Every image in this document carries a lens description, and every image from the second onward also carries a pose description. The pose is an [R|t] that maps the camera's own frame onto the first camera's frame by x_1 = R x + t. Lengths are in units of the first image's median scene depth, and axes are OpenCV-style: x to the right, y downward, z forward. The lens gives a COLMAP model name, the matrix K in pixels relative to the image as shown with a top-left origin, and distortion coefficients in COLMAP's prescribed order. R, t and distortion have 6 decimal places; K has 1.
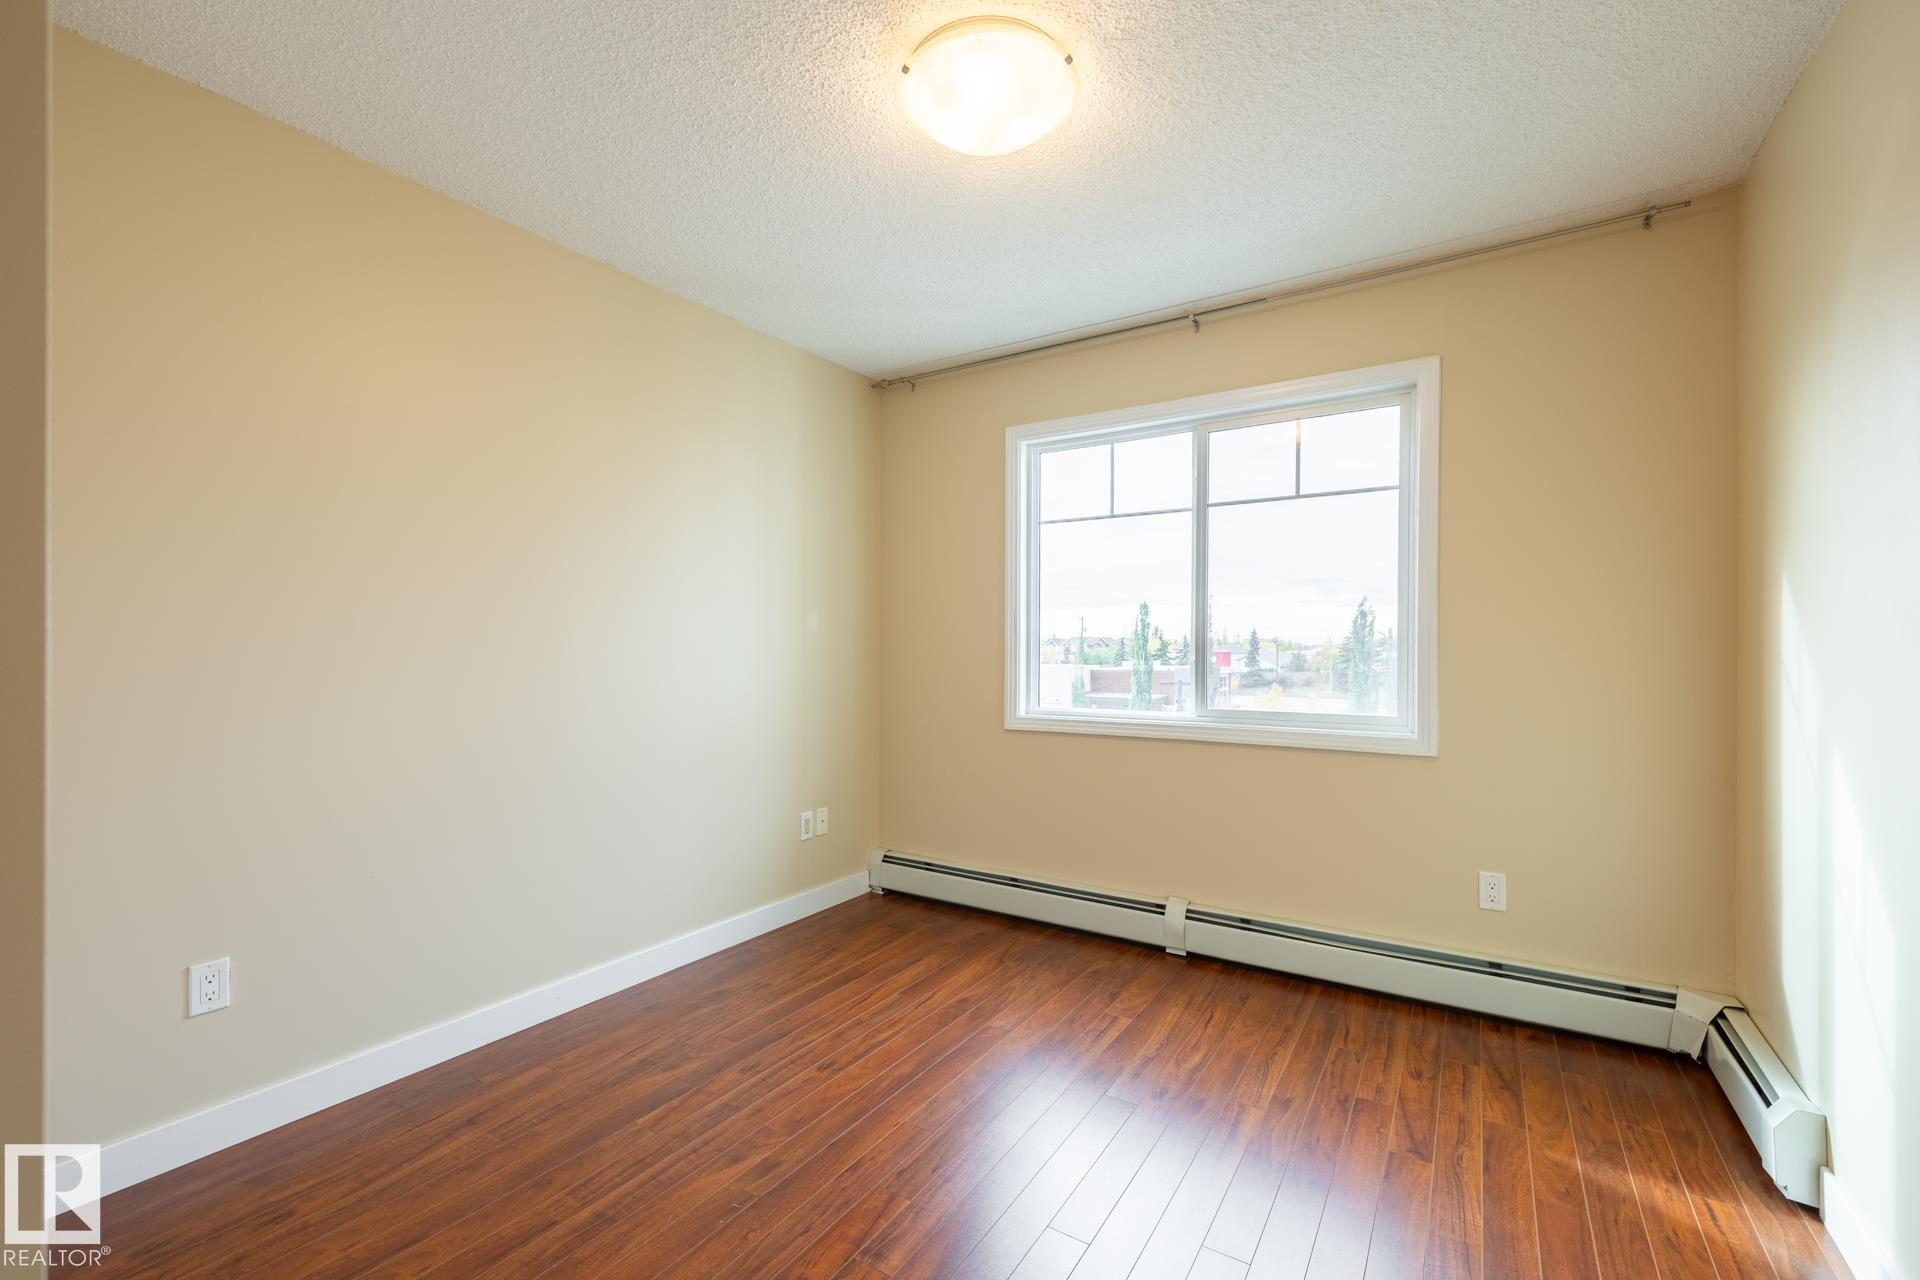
lens RADIAL K [[818.0, 0, 969.9], [0, 818.0, 641.5], [0, 0, 1]] dist [-0.003701, -0.000049]
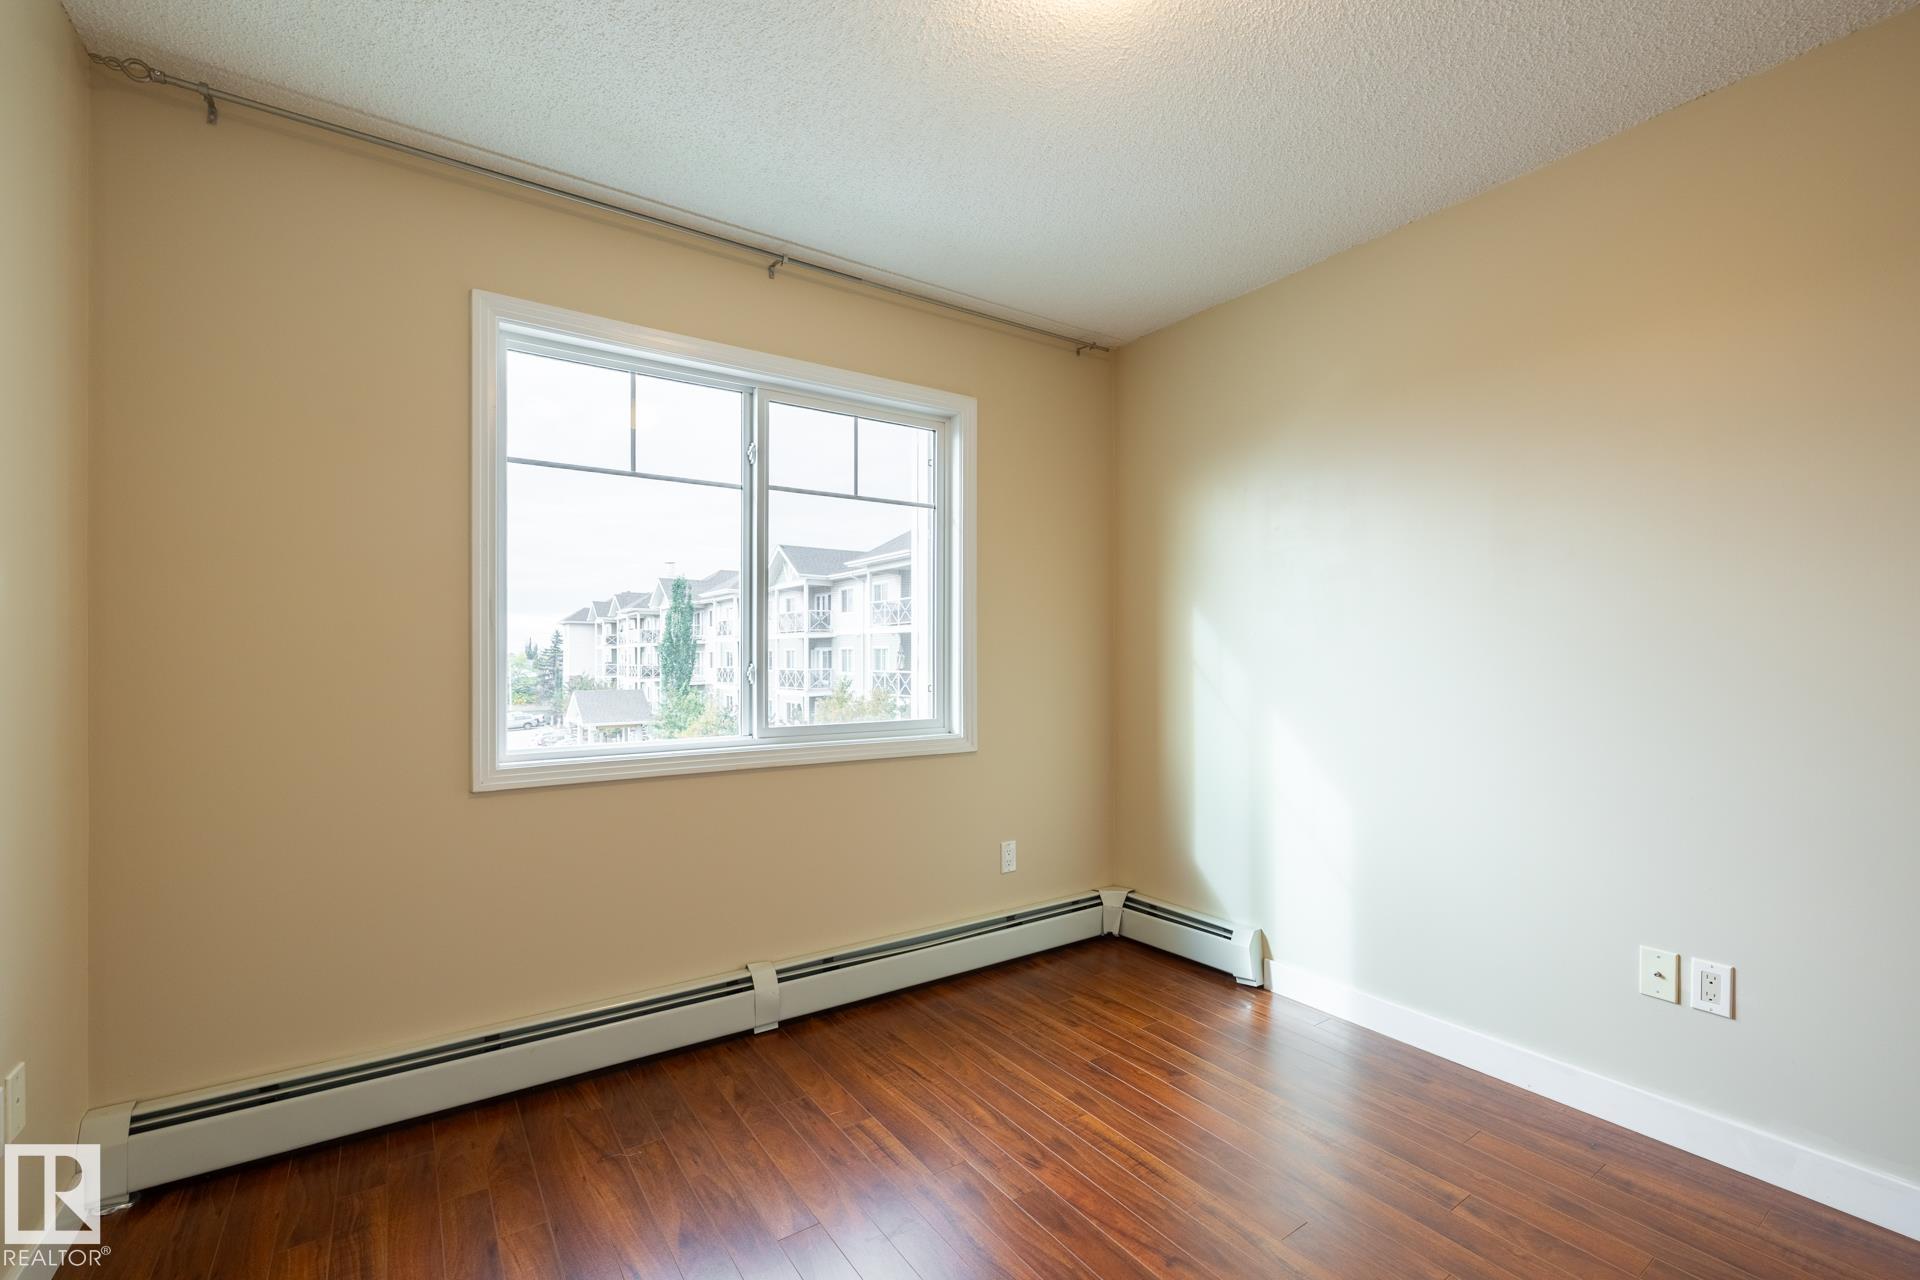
lens RADIAL K [[818.0, 0, 944.9], [0, 818.0, 653.9], [0, 0, 1]] dist [-0.003701, -0.000049]
pose [[0.387910, -0.000752, 0.921697, -0.469383], [-0.006200, 0.999975, 0.003425, 0.001649], [-0.921677, -0.007043, 0.387895, 0.566708]]
